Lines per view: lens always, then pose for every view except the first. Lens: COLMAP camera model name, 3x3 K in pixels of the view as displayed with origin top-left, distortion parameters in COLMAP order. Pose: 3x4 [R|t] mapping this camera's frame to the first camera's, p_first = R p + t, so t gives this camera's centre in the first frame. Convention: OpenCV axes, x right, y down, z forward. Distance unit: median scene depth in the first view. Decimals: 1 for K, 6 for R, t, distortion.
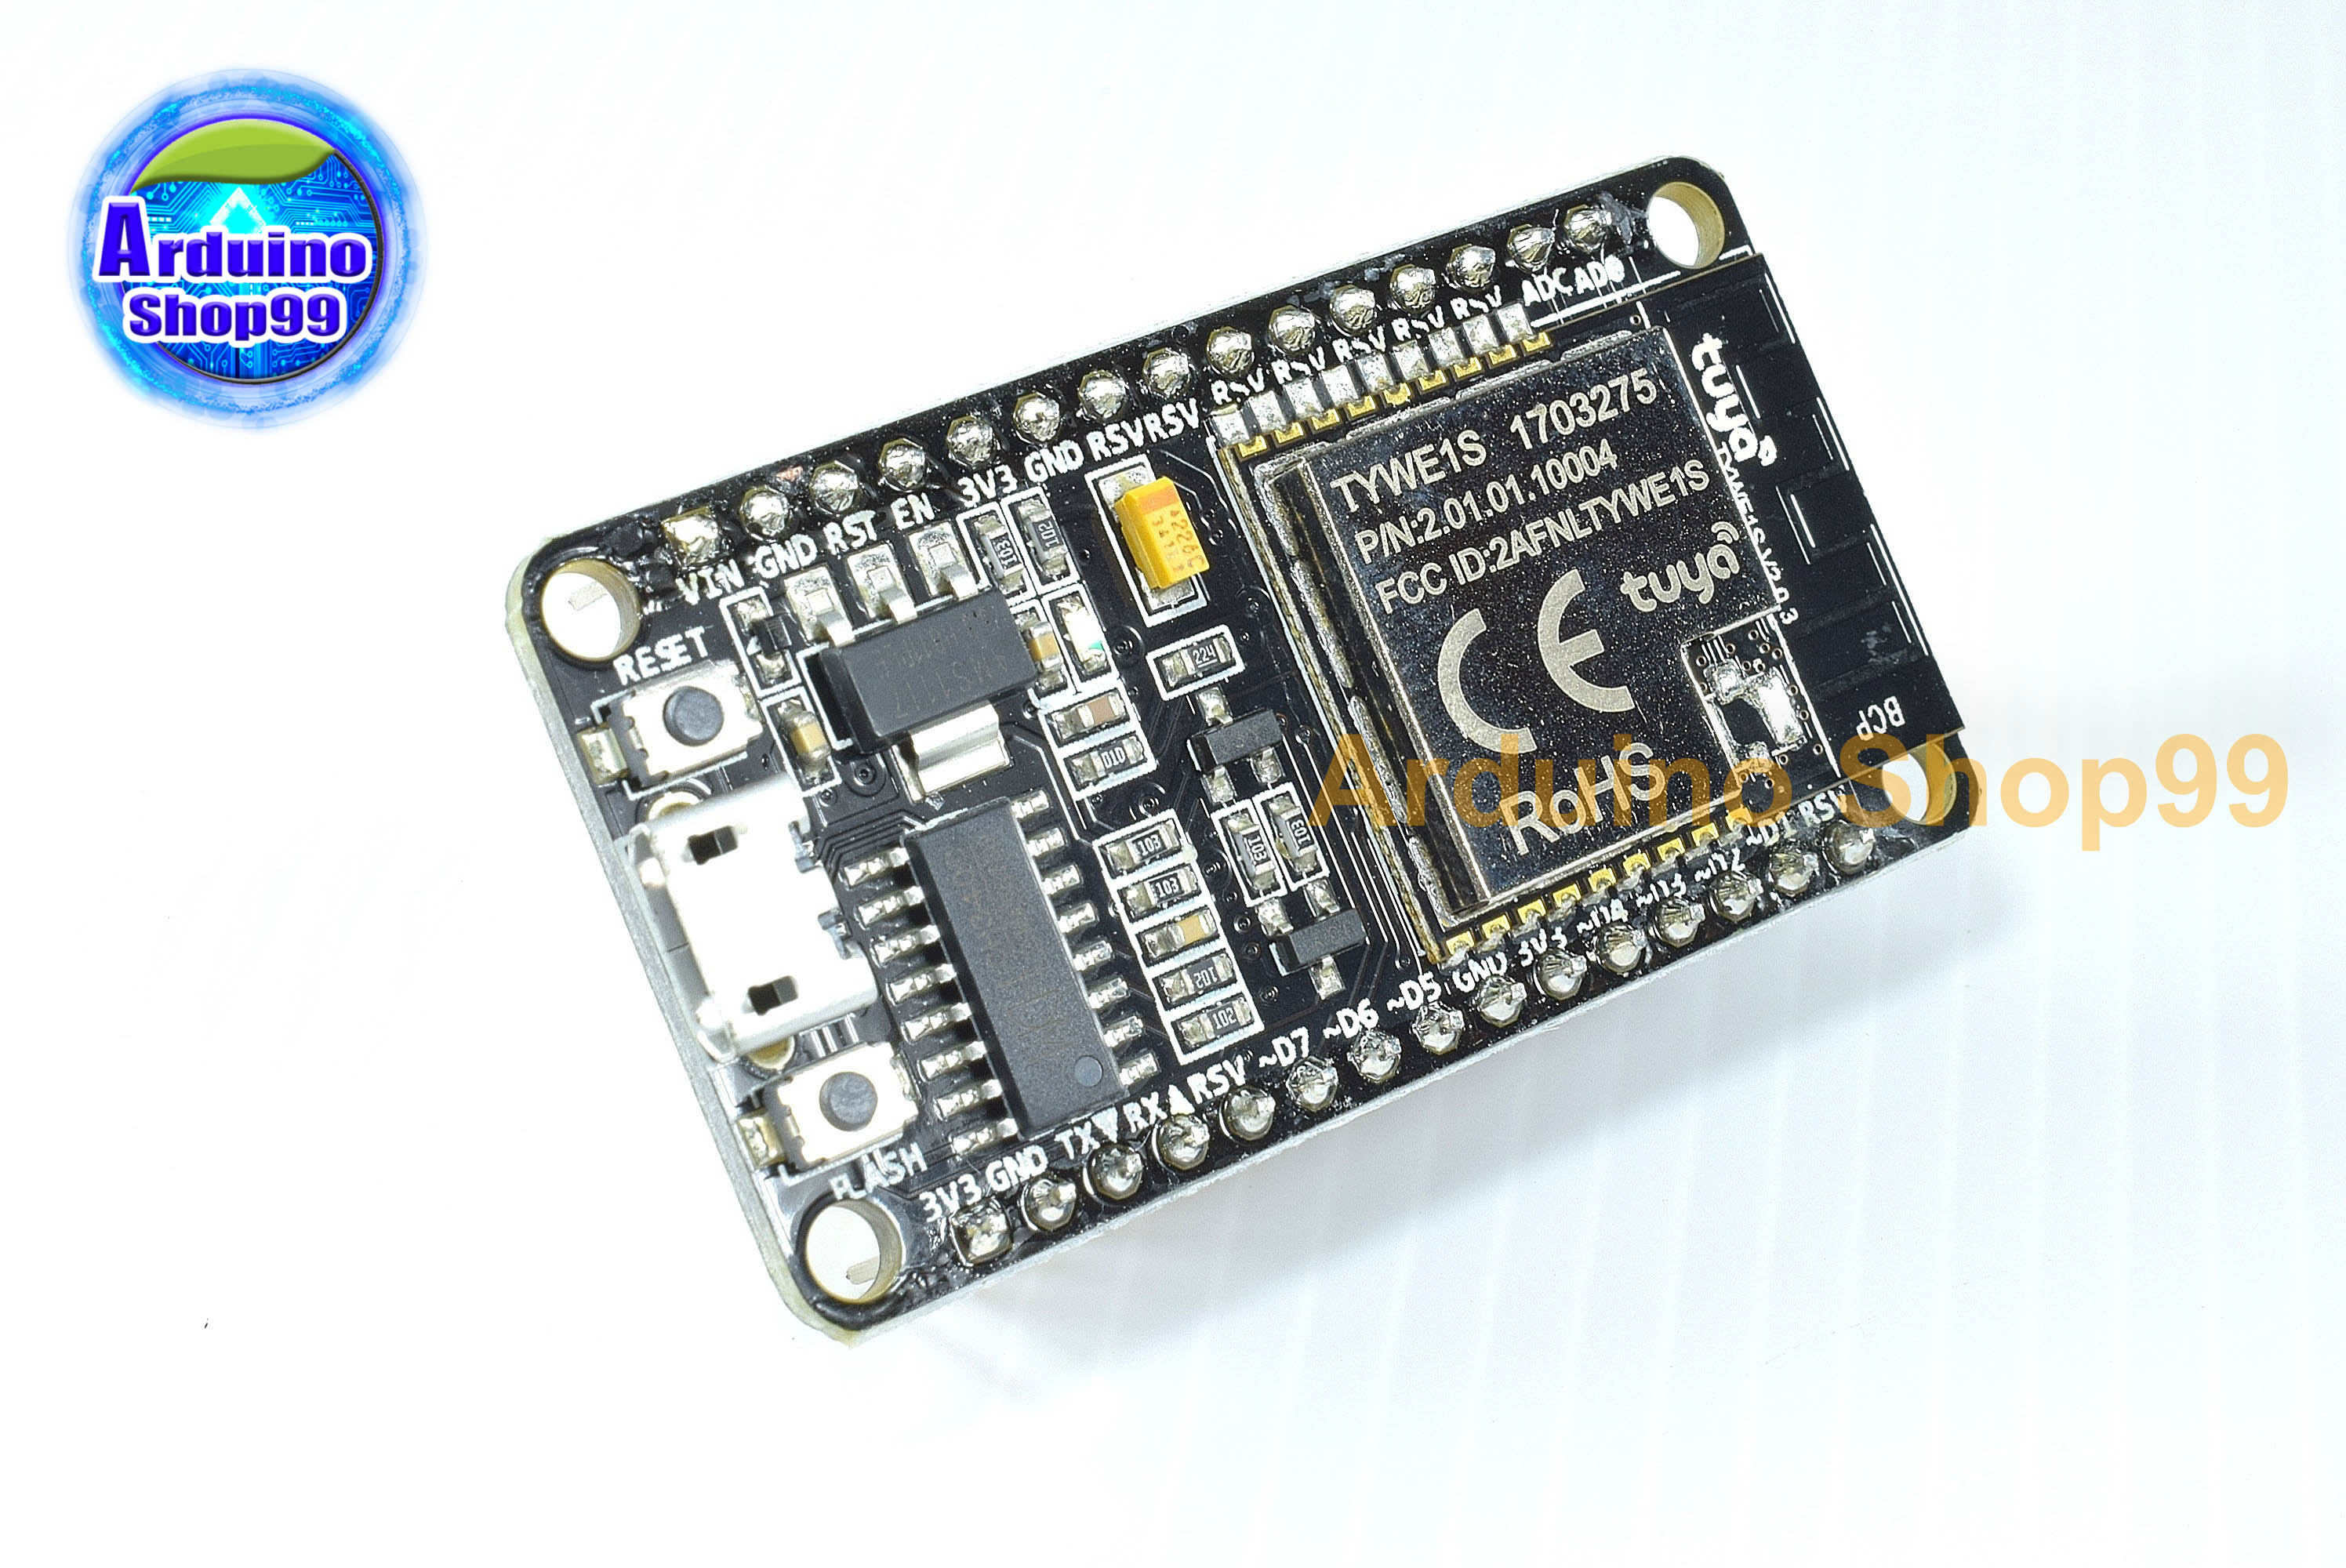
lens RADIAL K [[4736.3, 0, 1173.0], [0, 4736.3, 784.0], [0, 0, 1]] dist [-0.013703, -0.027375]
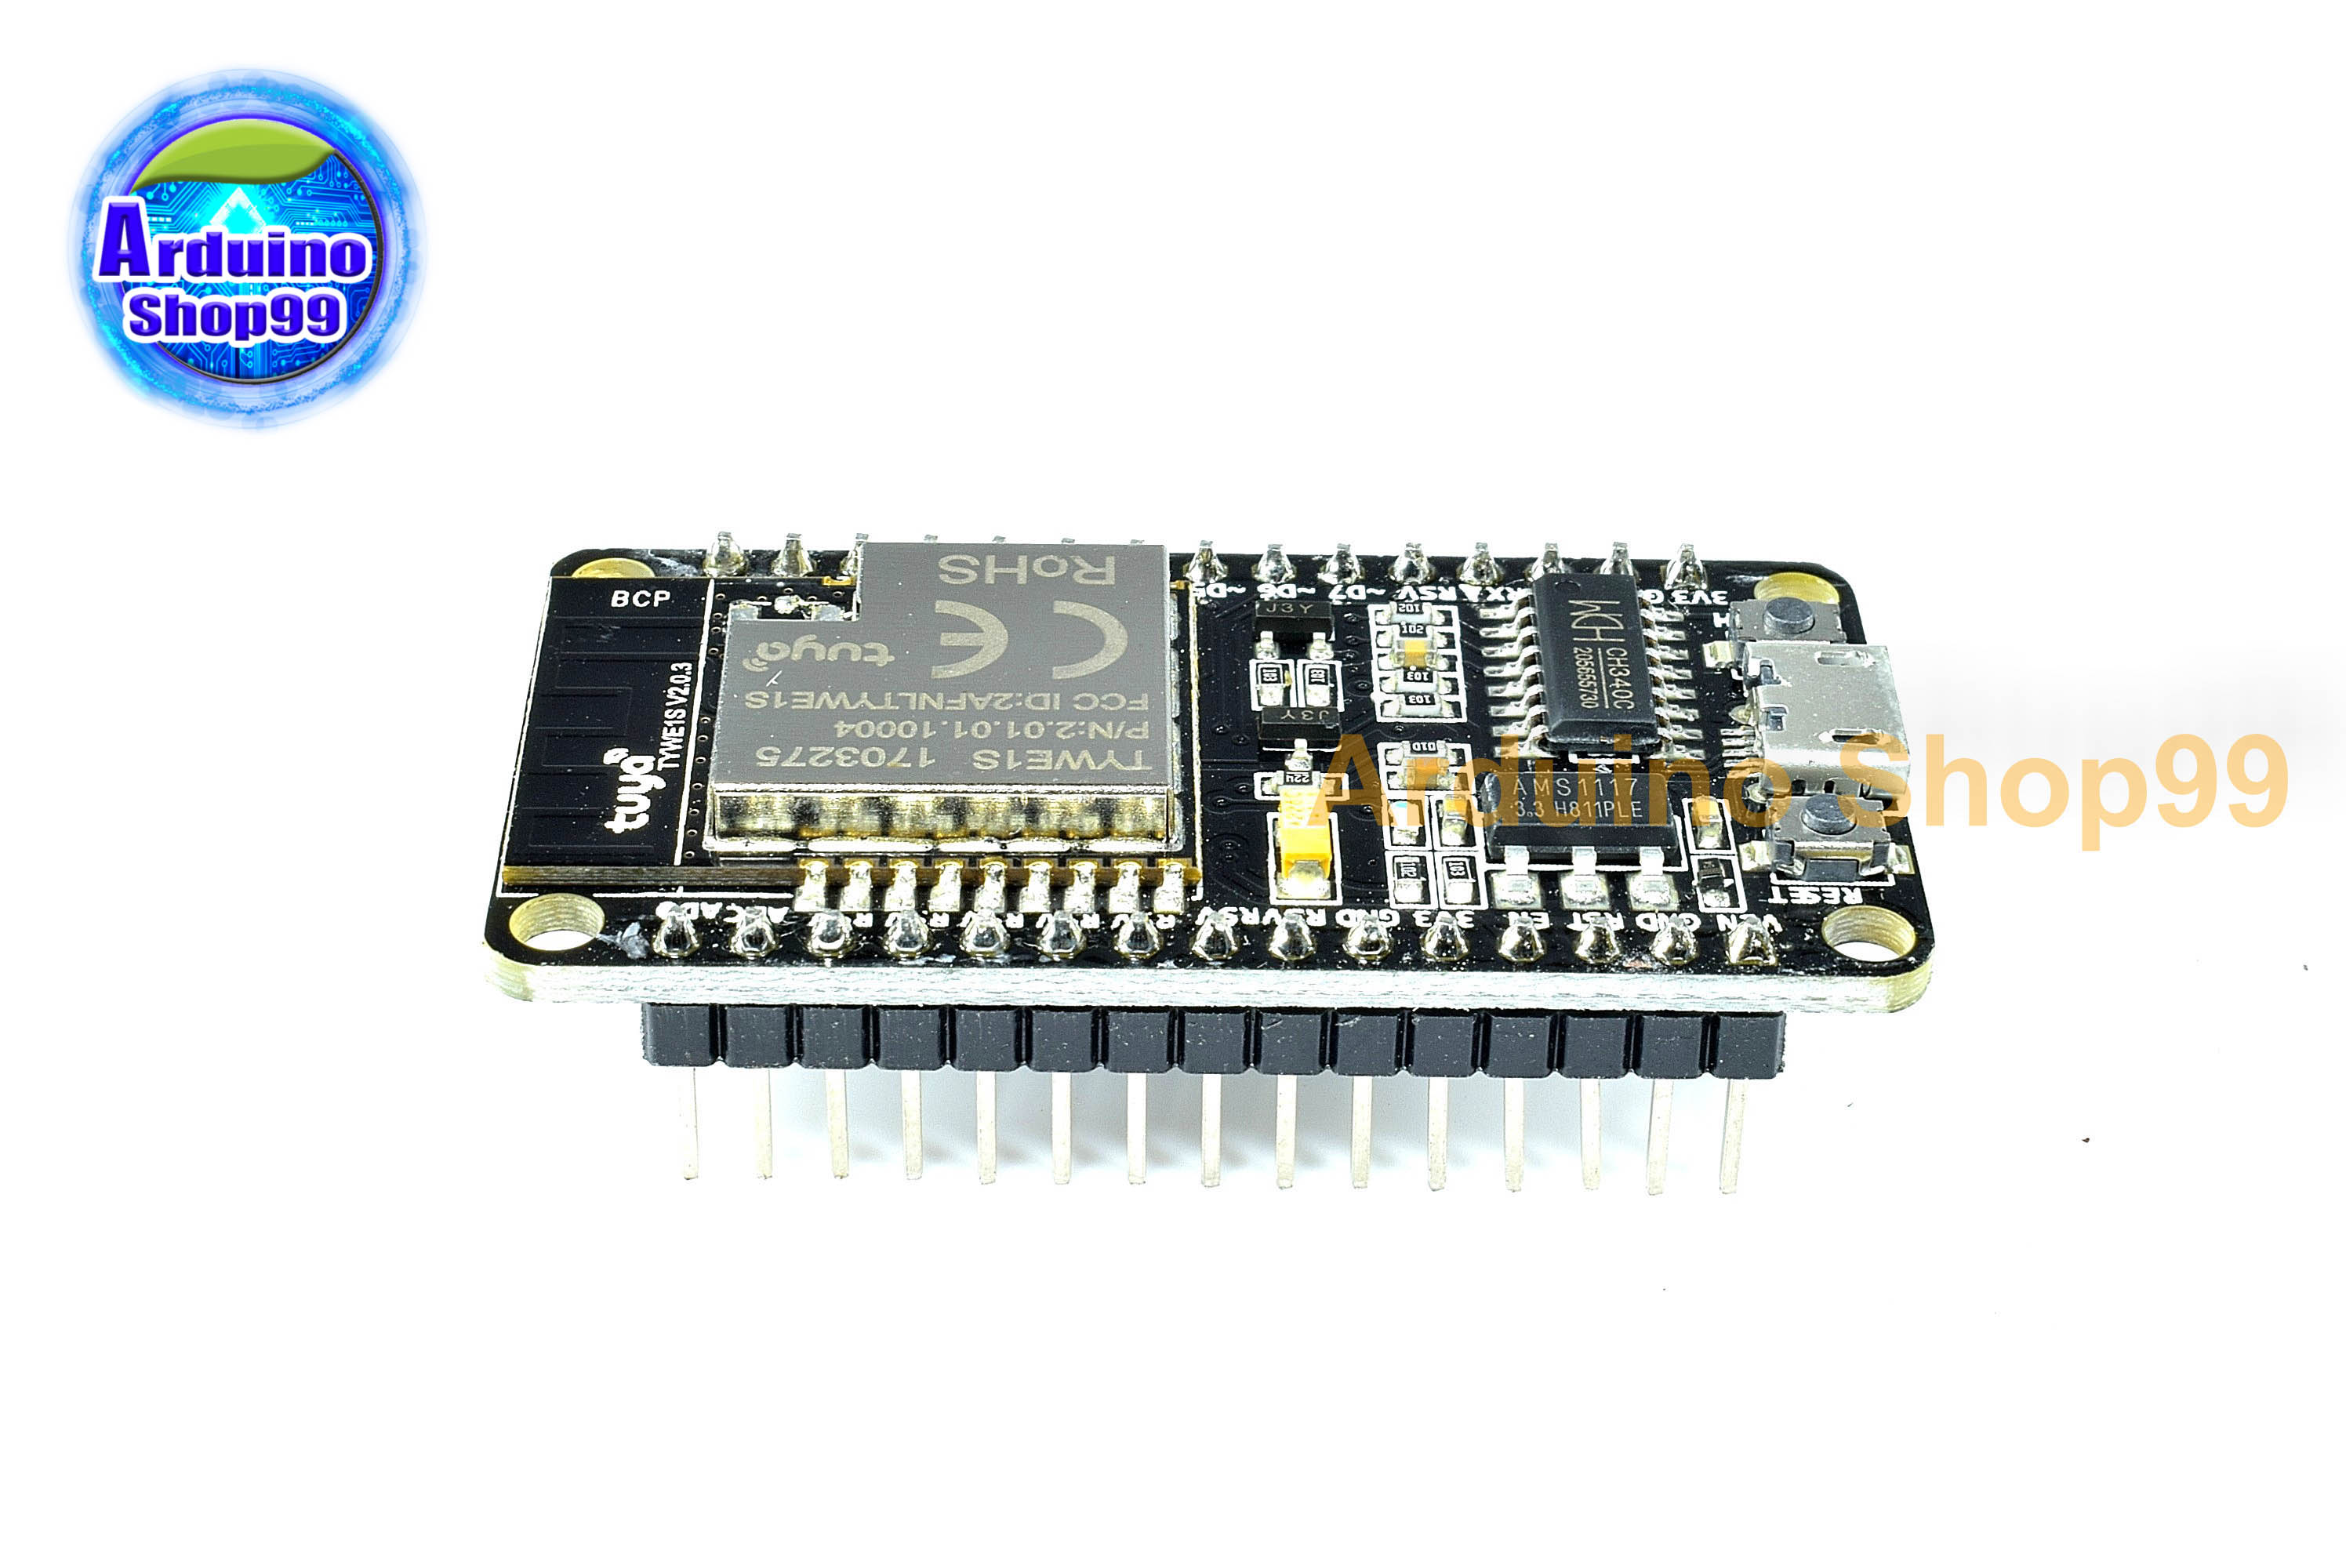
lens RADIAL K [[4736.3, 0, 1173.0], [0, 4736.3, 784.0], [0, 0, 1]] dist [-0.013703, -0.027375]
pose [[-0.803032, -0.594510, 0.041190, -0.015917], [0.312533, -0.361285, 0.878520, -0.987196], [-0.507407, 0.718353, 0.475927, 0.498241]]
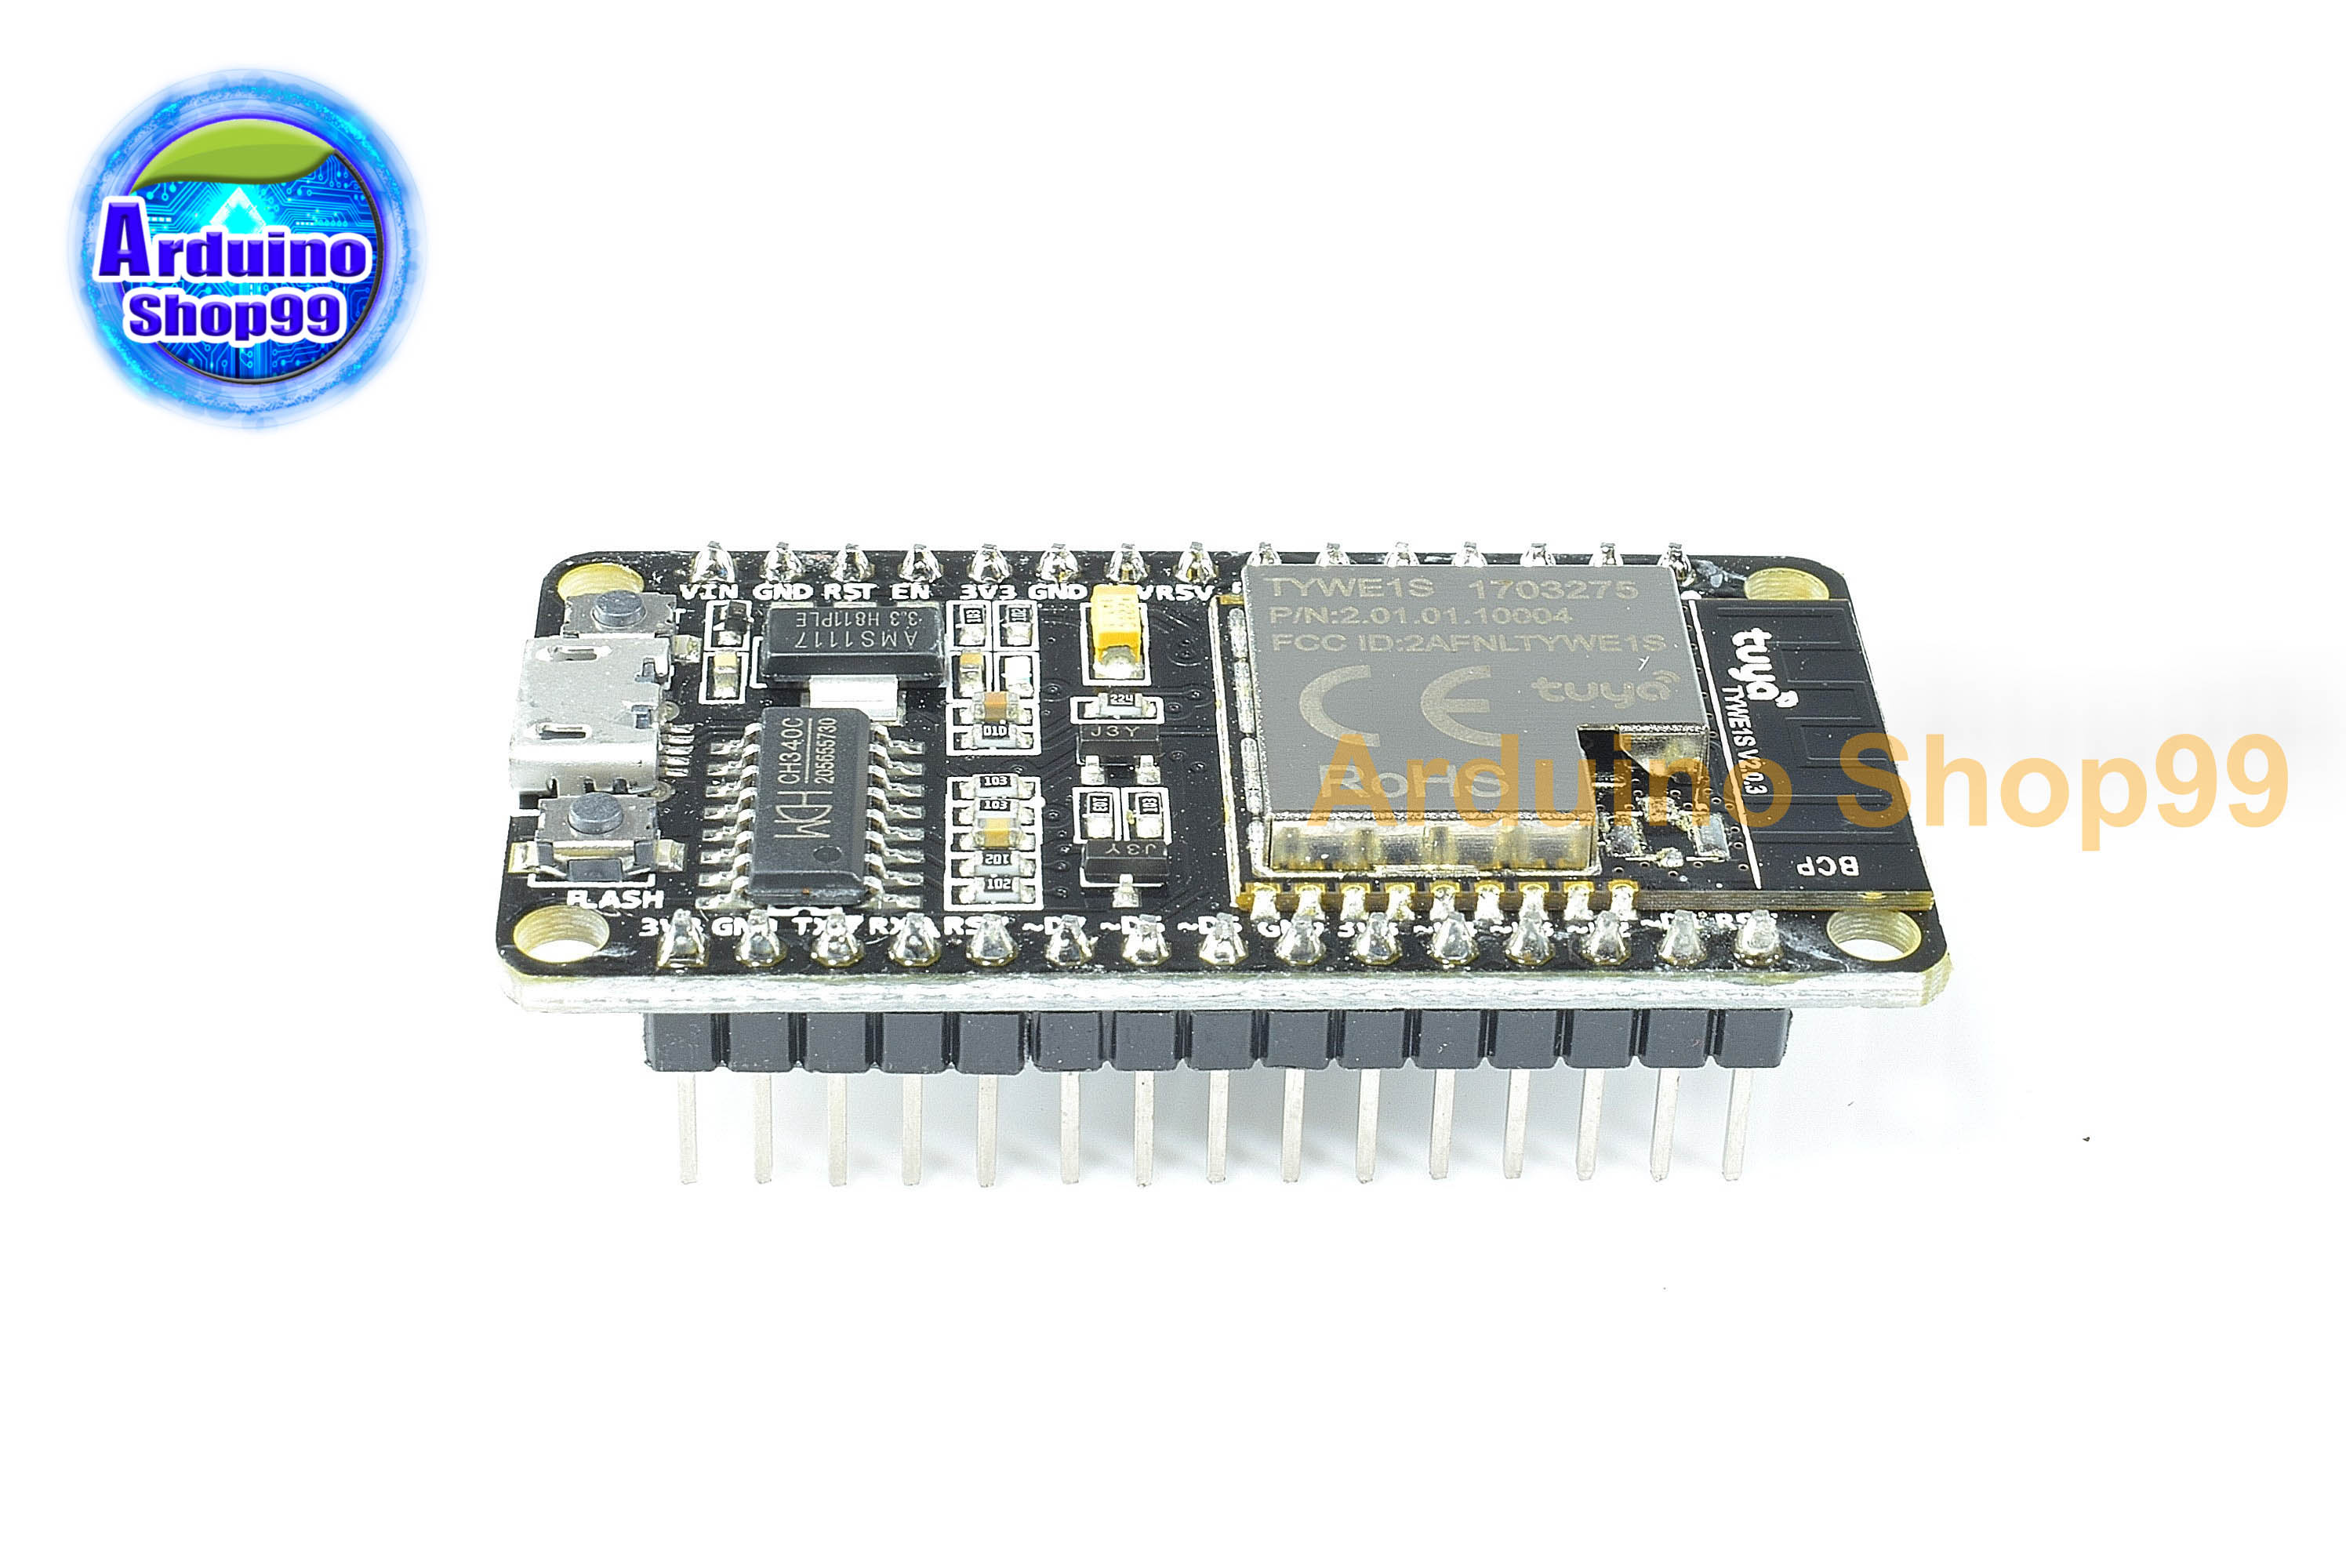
lens RADIAL K [[4736.3, 0, 1173.0], [0, 4736.3, 784.0], [0, 0, 1]] dist [-0.013703, -0.027375]
pose [[0.833067, -0.139672, -0.535249, 0.605468], [-0.295861, 0.705072, -0.644468, 0.695680], [0.467403, 0.695245, 0.546049, 0.413589]]
